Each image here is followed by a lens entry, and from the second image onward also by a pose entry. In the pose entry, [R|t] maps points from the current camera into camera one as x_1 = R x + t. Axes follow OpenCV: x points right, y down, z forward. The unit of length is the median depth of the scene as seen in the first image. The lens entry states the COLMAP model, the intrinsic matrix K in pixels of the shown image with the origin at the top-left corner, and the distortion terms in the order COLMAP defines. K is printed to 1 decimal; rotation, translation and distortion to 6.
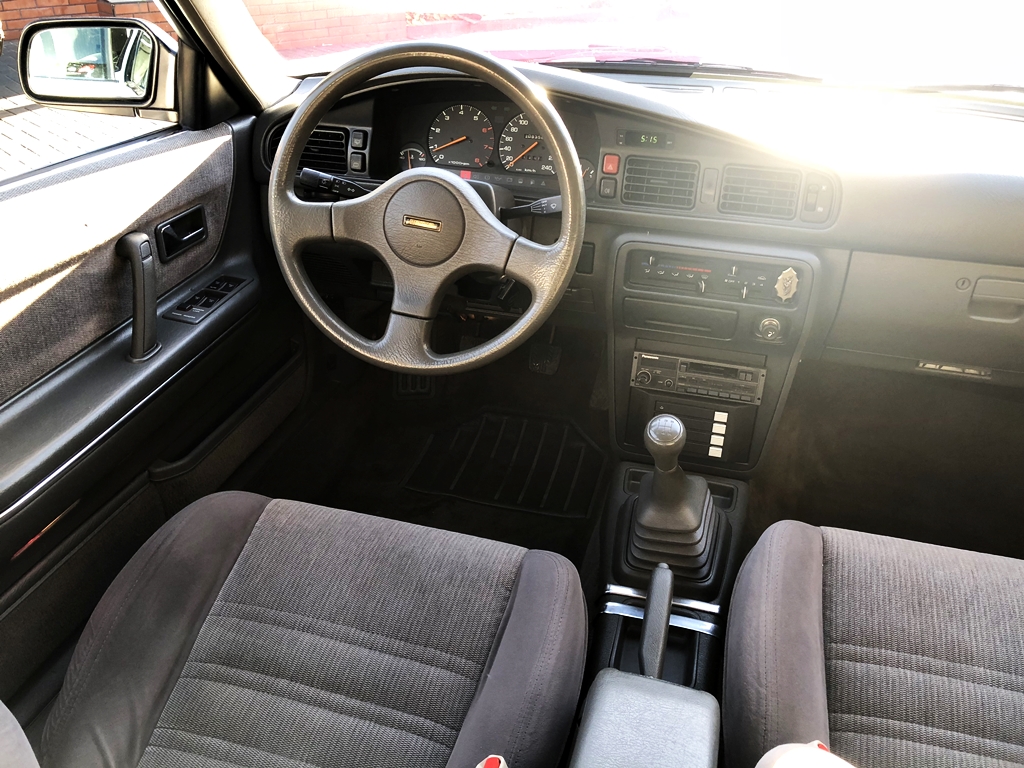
lens RADIAL K [[855.3, 0, 512.0], [0, 855.3, 384.0], [0, 0, 1]] dist [0.009270, 0.041830]
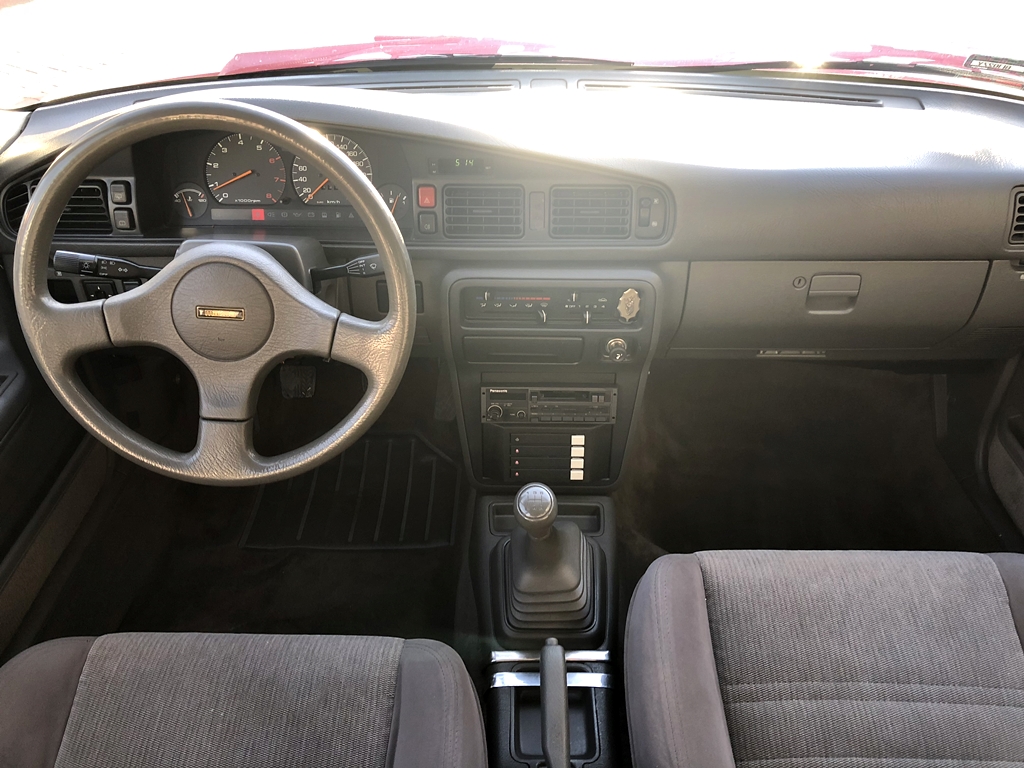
lens RADIAL K [[852.7, 0, 512.0], [0, 852.7, 384.0], [0, 0, 1]] dist [0.101468, -0.235322]
pose [[0.967540, -0.161100, 0.194711, -0.003914], [0.140623, 0.983378, 0.114856, -0.160266], [-0.209978, -0.083747, 0.974113, 0.098876]]
